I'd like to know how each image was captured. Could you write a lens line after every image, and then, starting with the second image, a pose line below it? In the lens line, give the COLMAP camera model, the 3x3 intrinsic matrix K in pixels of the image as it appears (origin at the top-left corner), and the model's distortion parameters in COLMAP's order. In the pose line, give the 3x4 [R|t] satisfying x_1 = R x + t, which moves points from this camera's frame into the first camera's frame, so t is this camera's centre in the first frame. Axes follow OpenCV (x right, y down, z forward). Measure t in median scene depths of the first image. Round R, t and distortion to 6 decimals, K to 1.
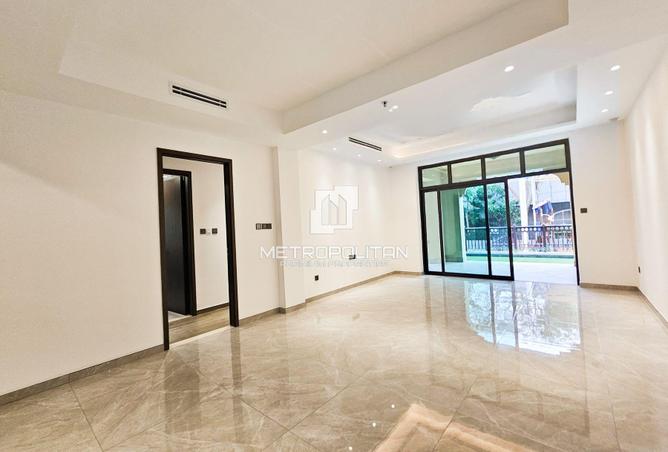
lens RADIAL K [[281.2, 0, 334.0], [0, 281.2, 226.0], [0, 0, 1]] dist [0.000742, 0.000162]
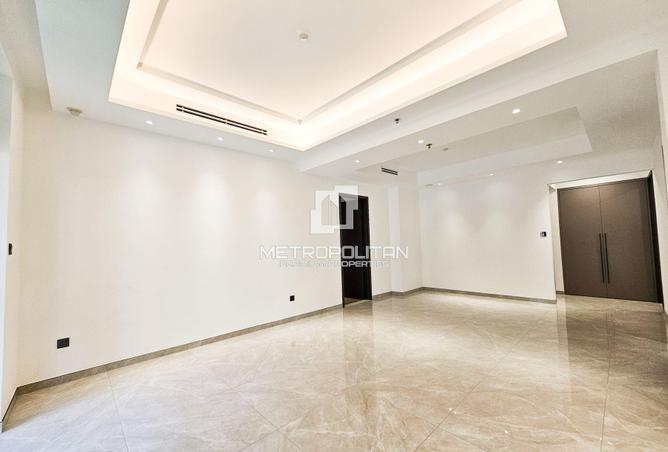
lens RADIAL K [[281.2, 0, 334.0], [0, 281.2, 226.0], [0, 0, 1]] dist [0.000742, 0.000162]
pose [[0.994829, 0.021057, -0.099358, 0.339393], [-0.024701, 0.999061, -0.035592, -0.028301], [0.098515, 0.037862, 0.994415, 0.298472]]
